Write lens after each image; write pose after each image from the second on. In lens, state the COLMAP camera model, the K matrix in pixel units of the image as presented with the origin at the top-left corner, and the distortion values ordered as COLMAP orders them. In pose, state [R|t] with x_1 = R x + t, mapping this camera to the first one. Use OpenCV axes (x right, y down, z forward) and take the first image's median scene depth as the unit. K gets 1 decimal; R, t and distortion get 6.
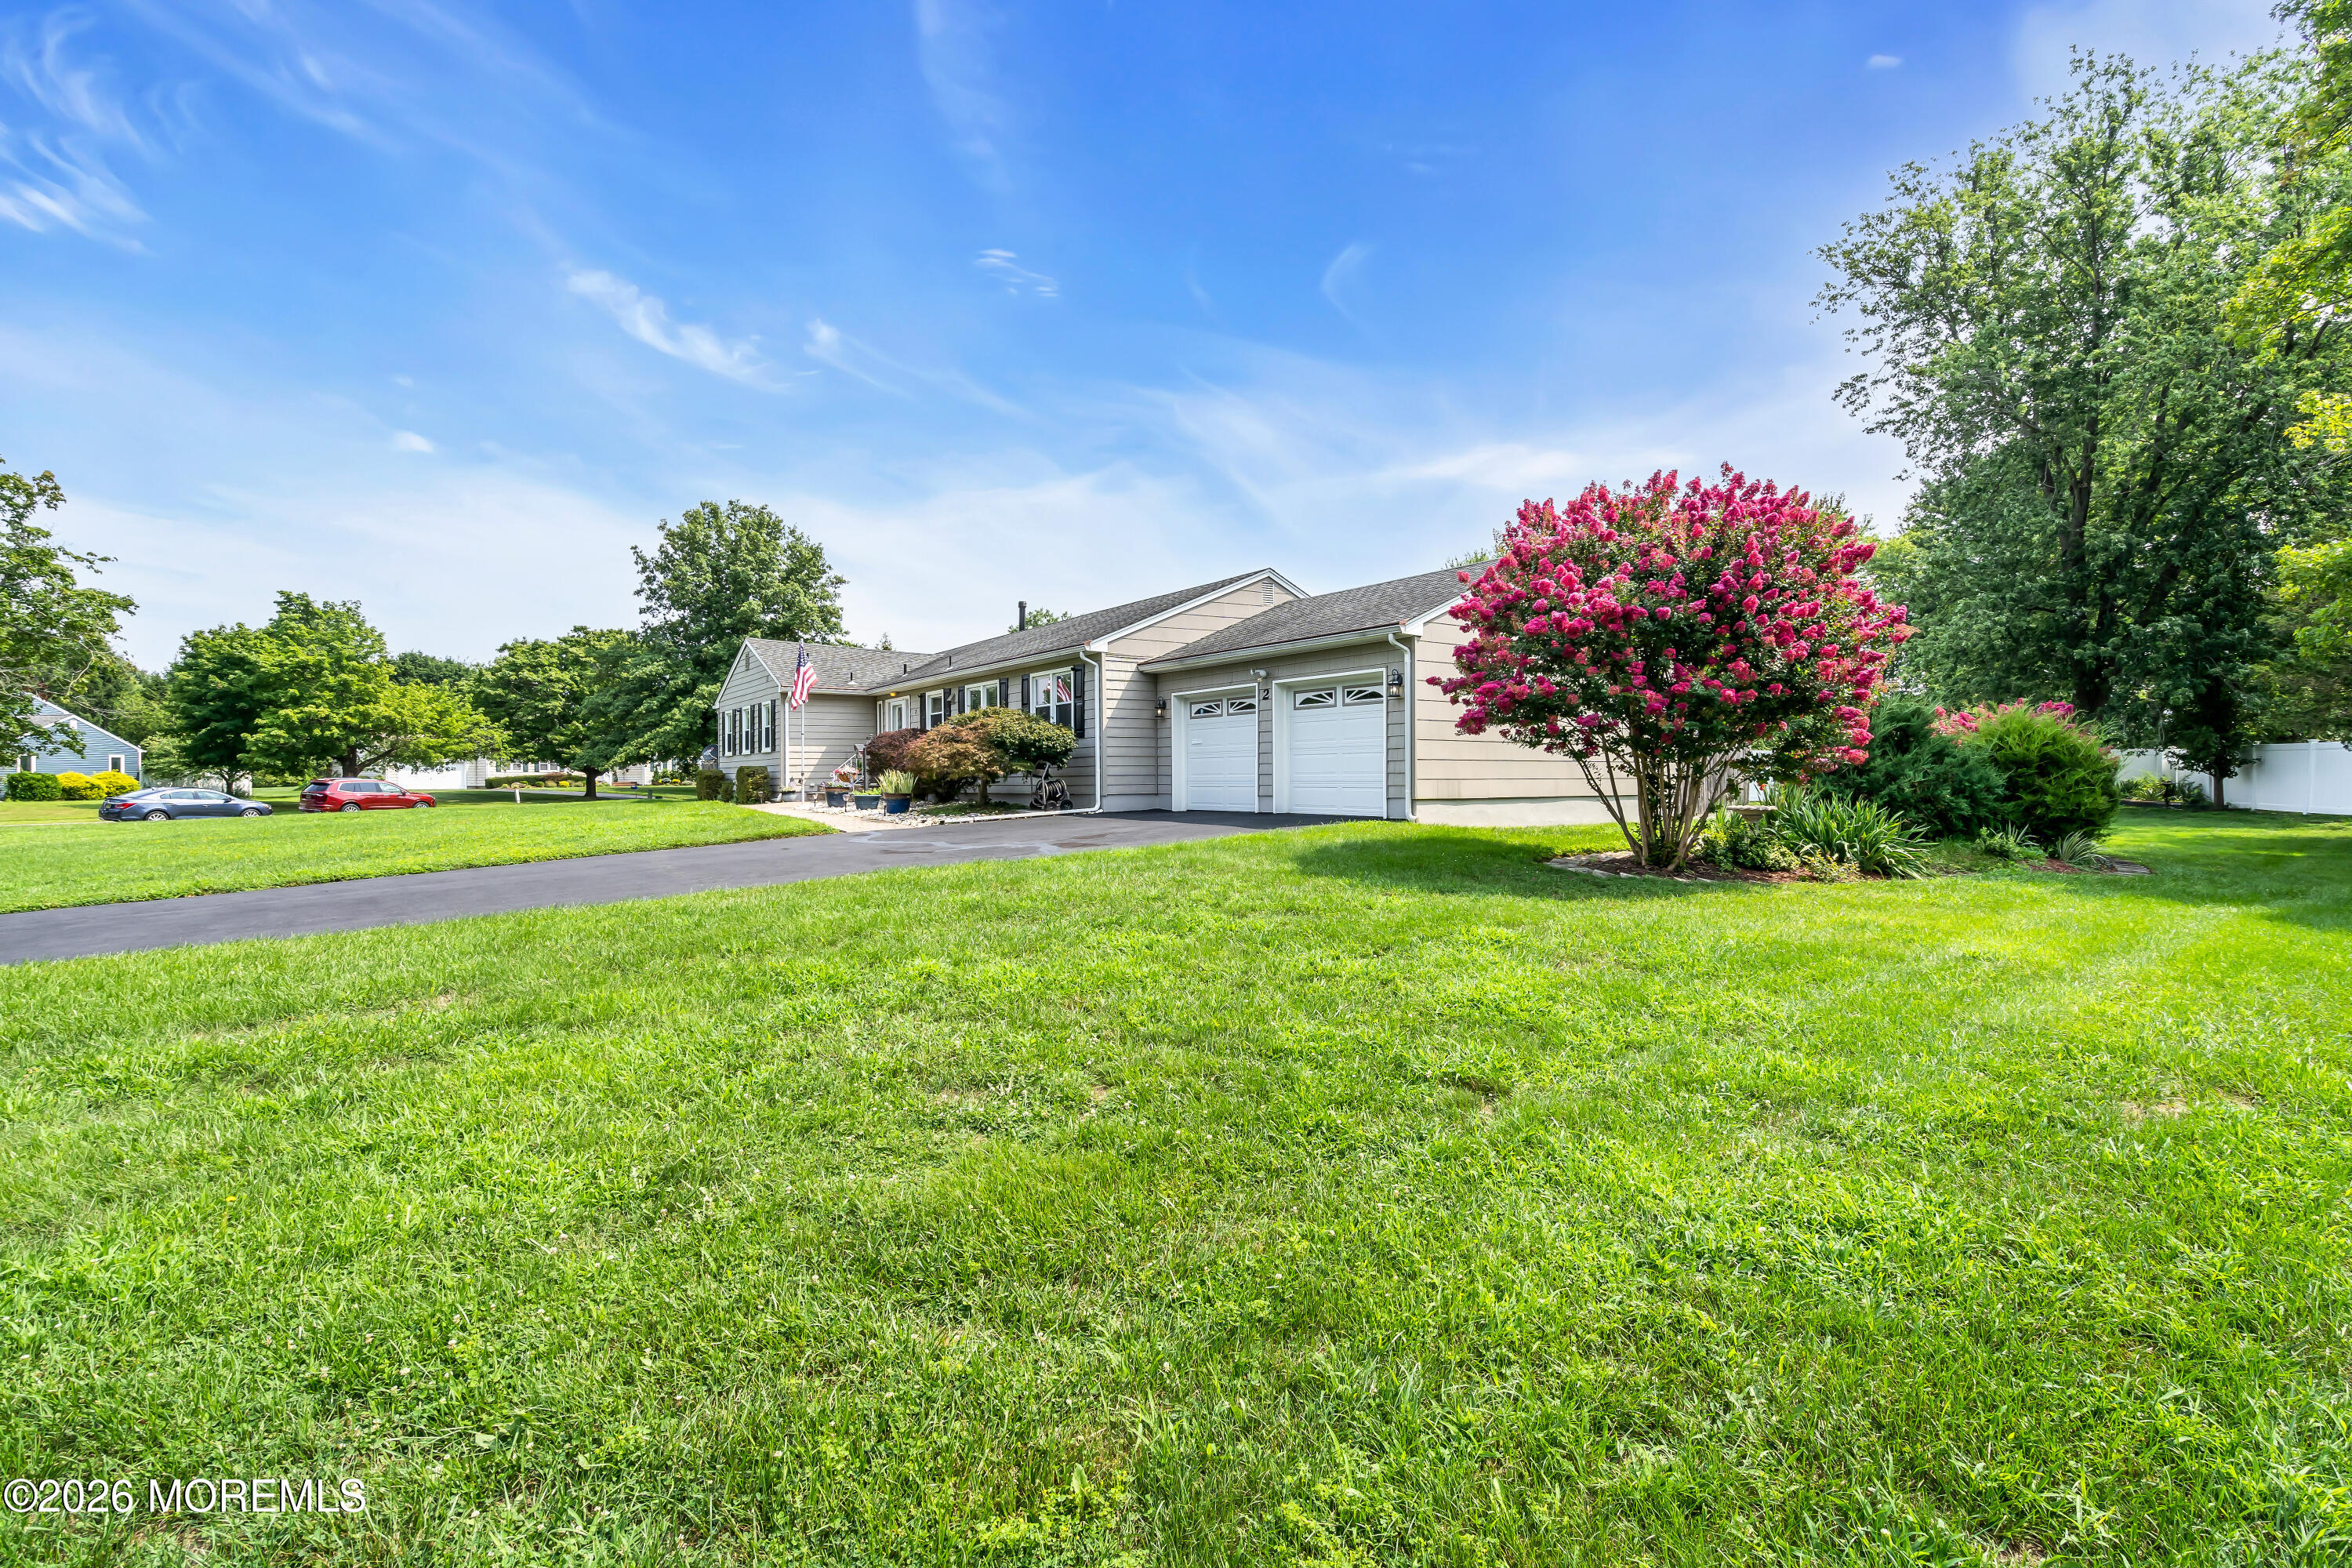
lens RADIAL K [[1065.9, 0, 1171.2], [0, 1065.9, 770.6], [0, 0, 1]] dist [-0.000532, 0.000772]
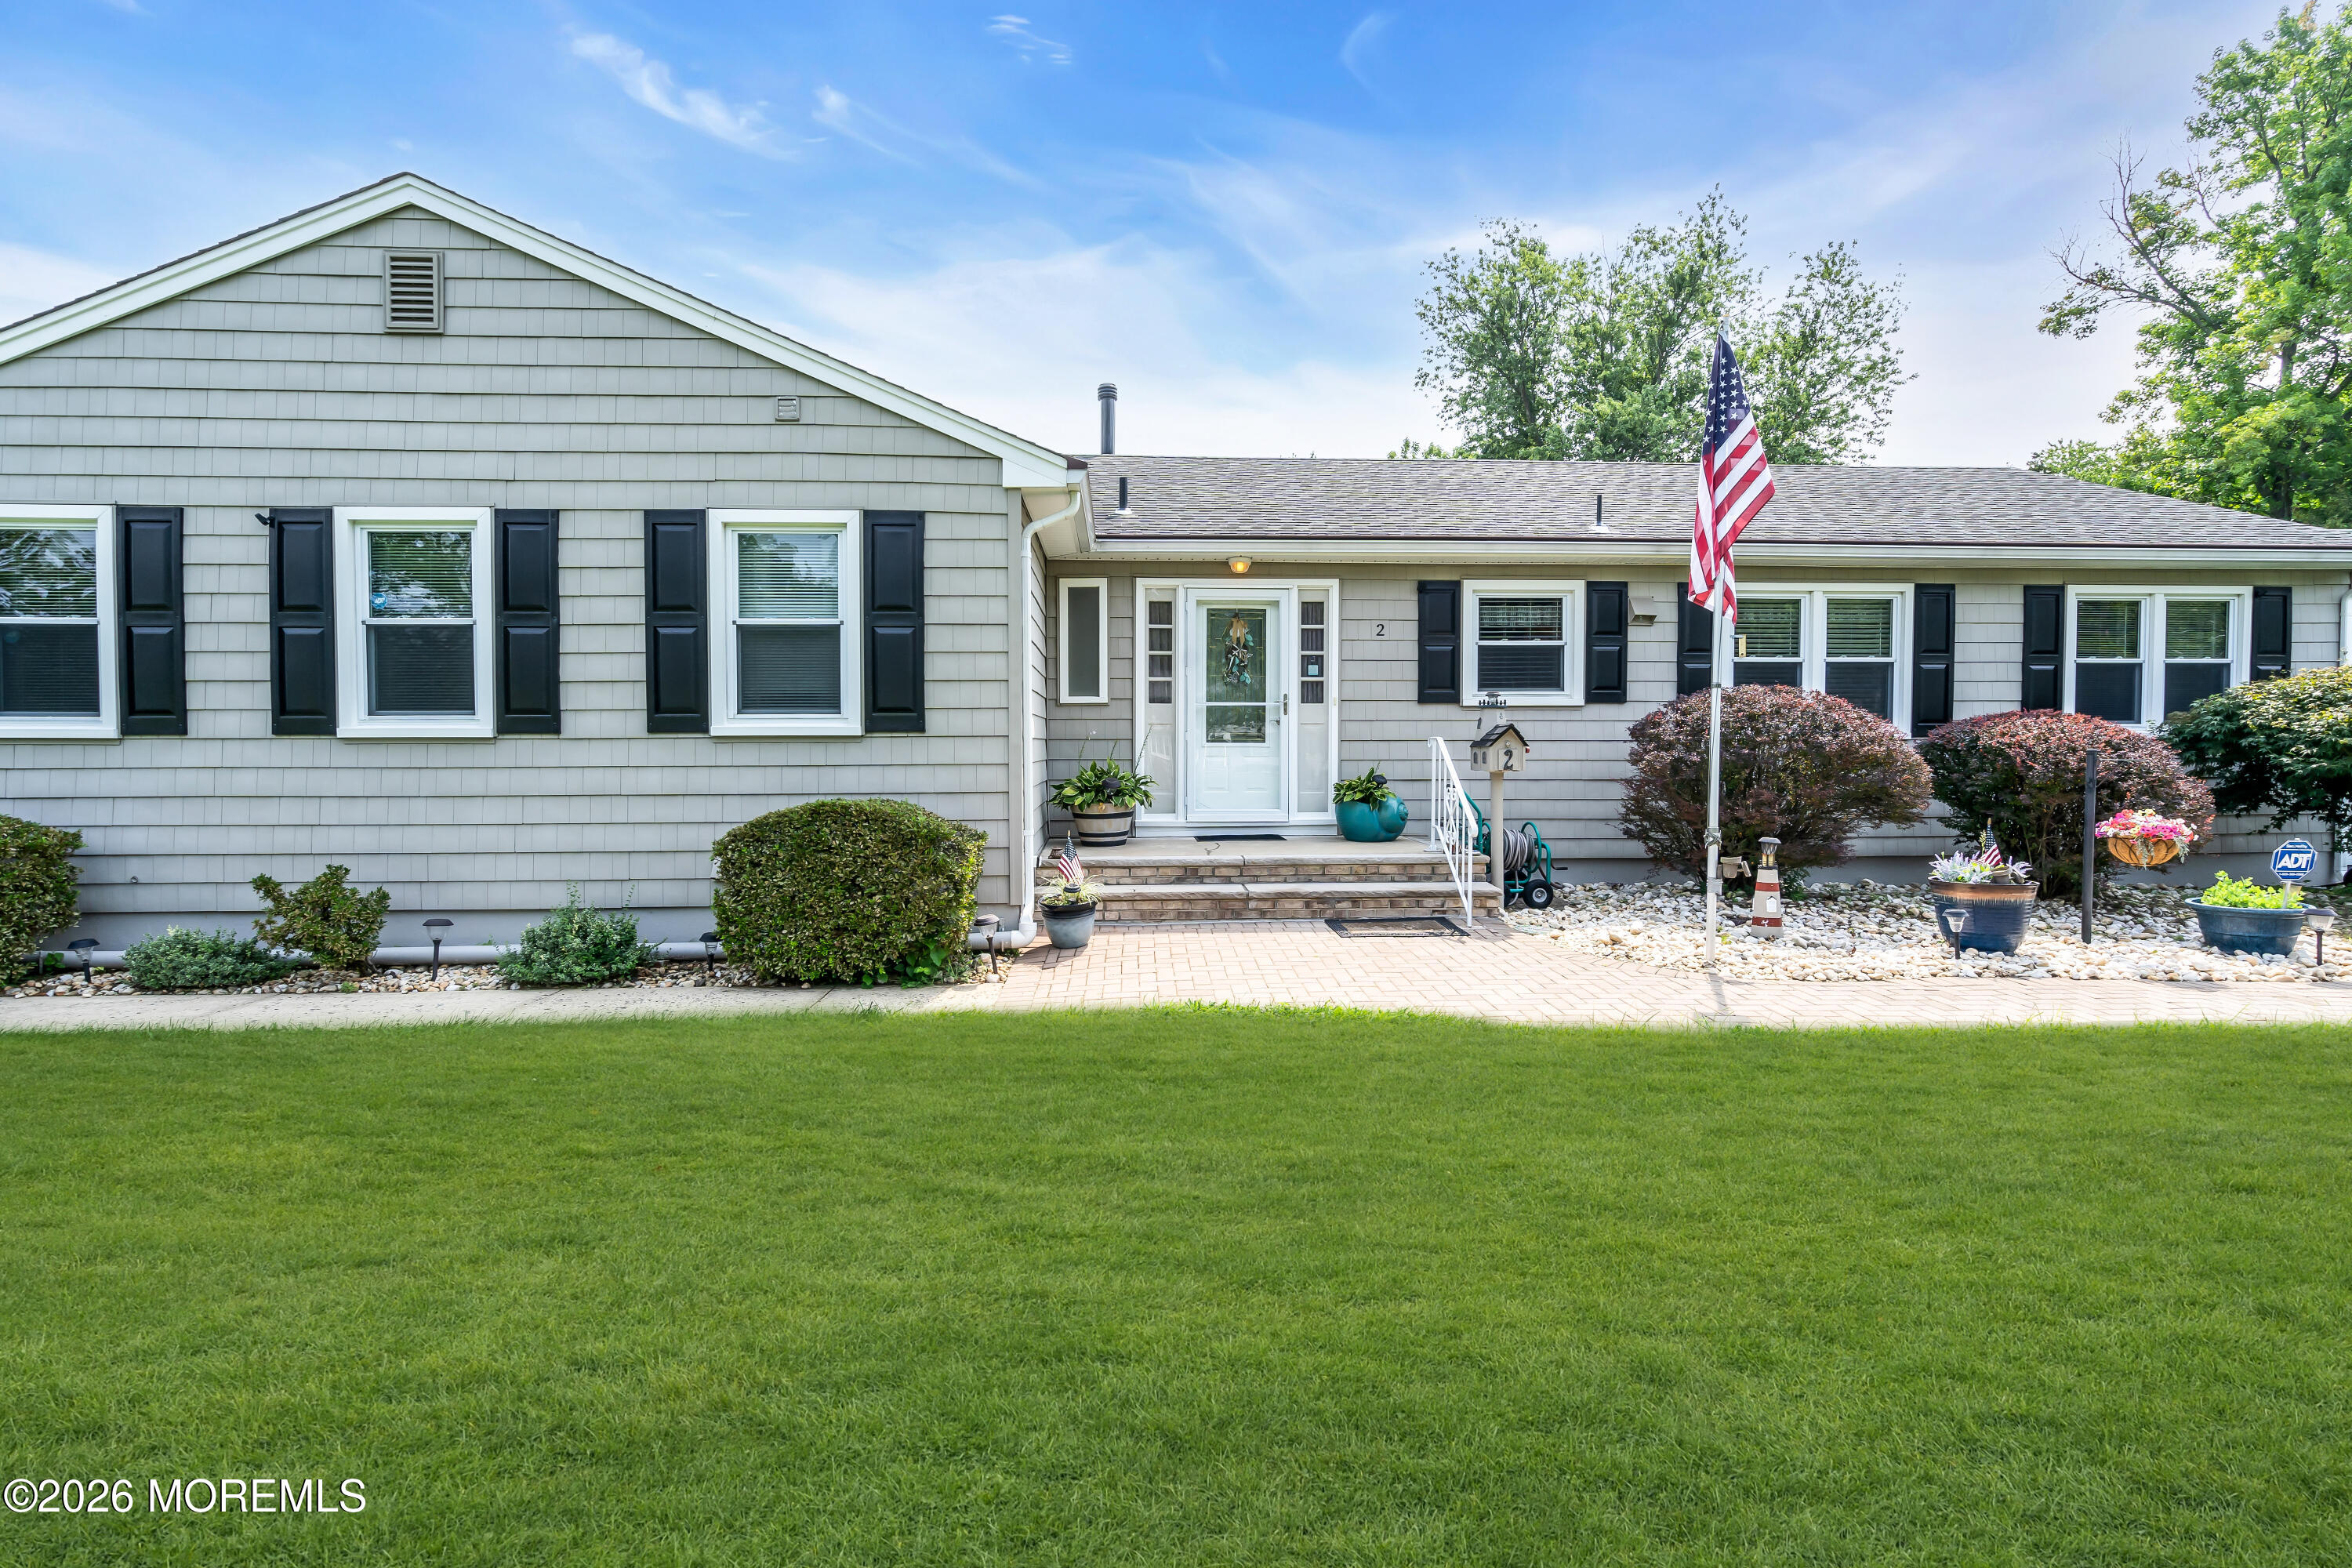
lens RADIAL K [[1082.4, 0, 1170.2], [0, 1082.4, 775.5], [0, 0, 1]] dist [-0.001121, 0.001244]
pose [[0.530413, -0.014867, 0.847609, -0.309906], [-0.007548, 0.999724, 0.022259, -0.008410], [-0.847706, -0.018204, 0.530154, 0.470003]]
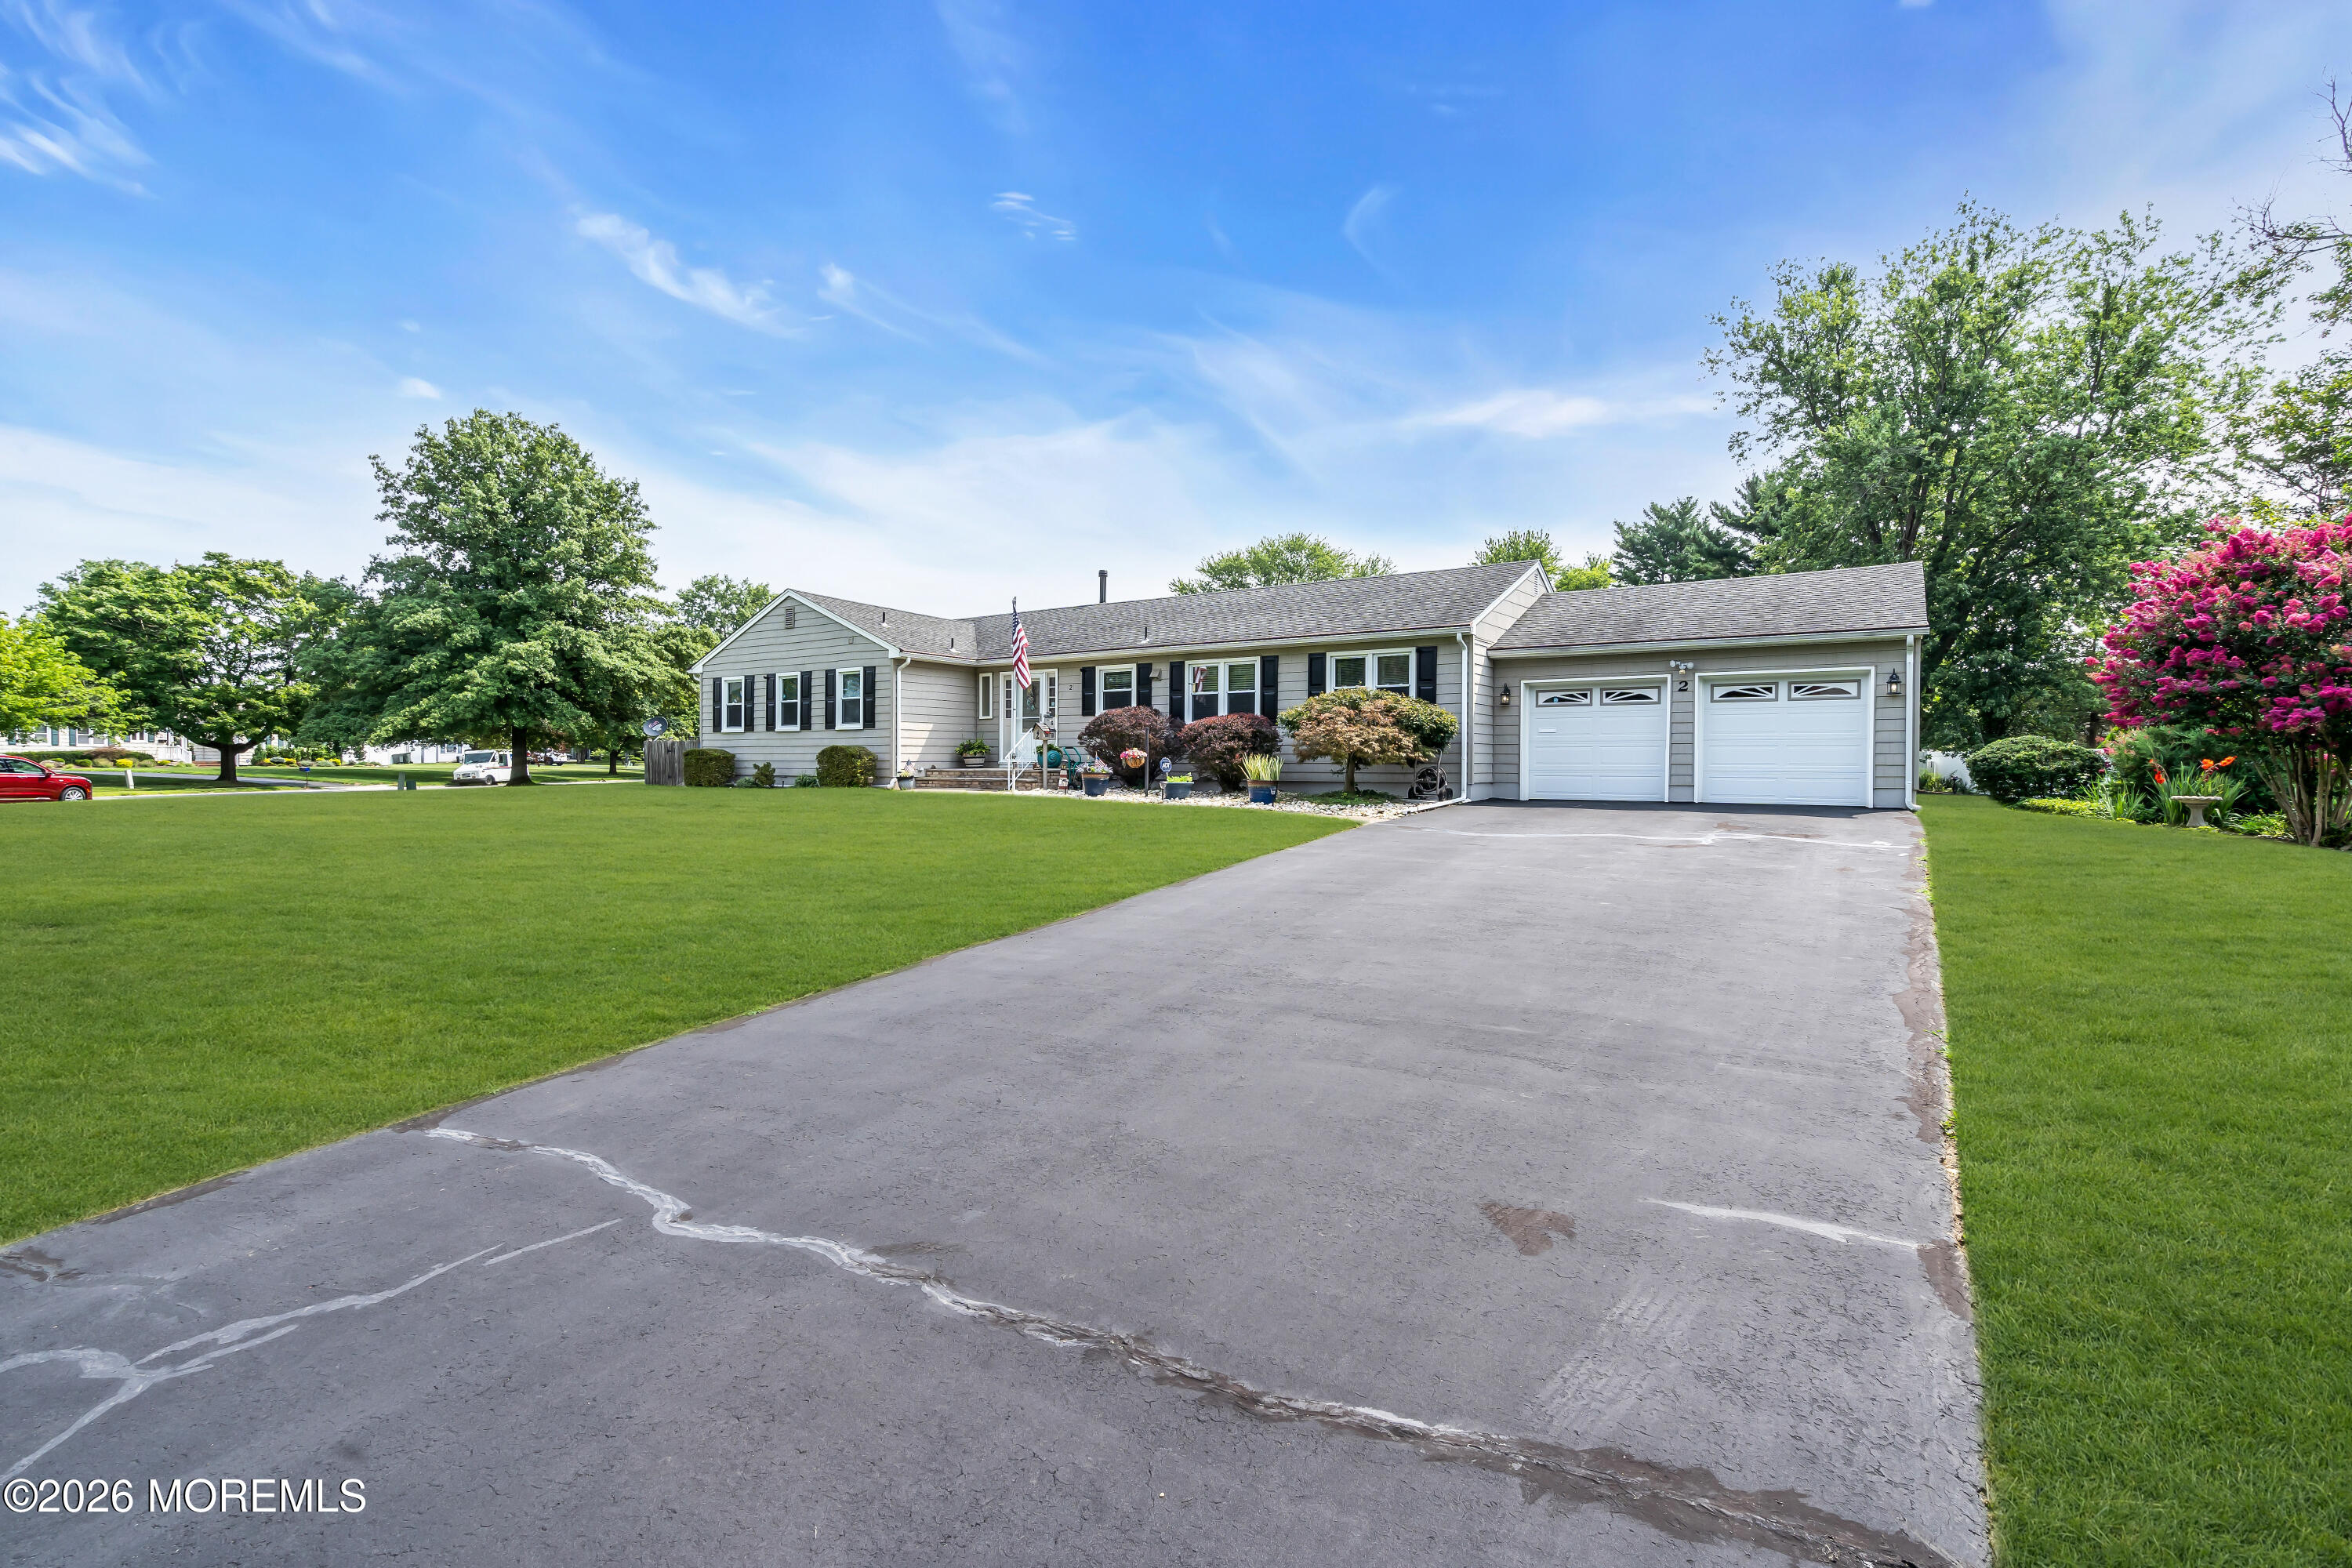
lens RADIAL K [[1065.9, 0, 1171.2], [0, 1065.9, 770.6], [0, 0, 1]] dist [-0.000532, 0.000772]
pose [[0.934708, 0.009636, 0.355286, -0.256080], [-0.013683, 0.999867, 0.008882, 0.002335], [-0.355153, -0.013163, 0.934716, 0.078610]]
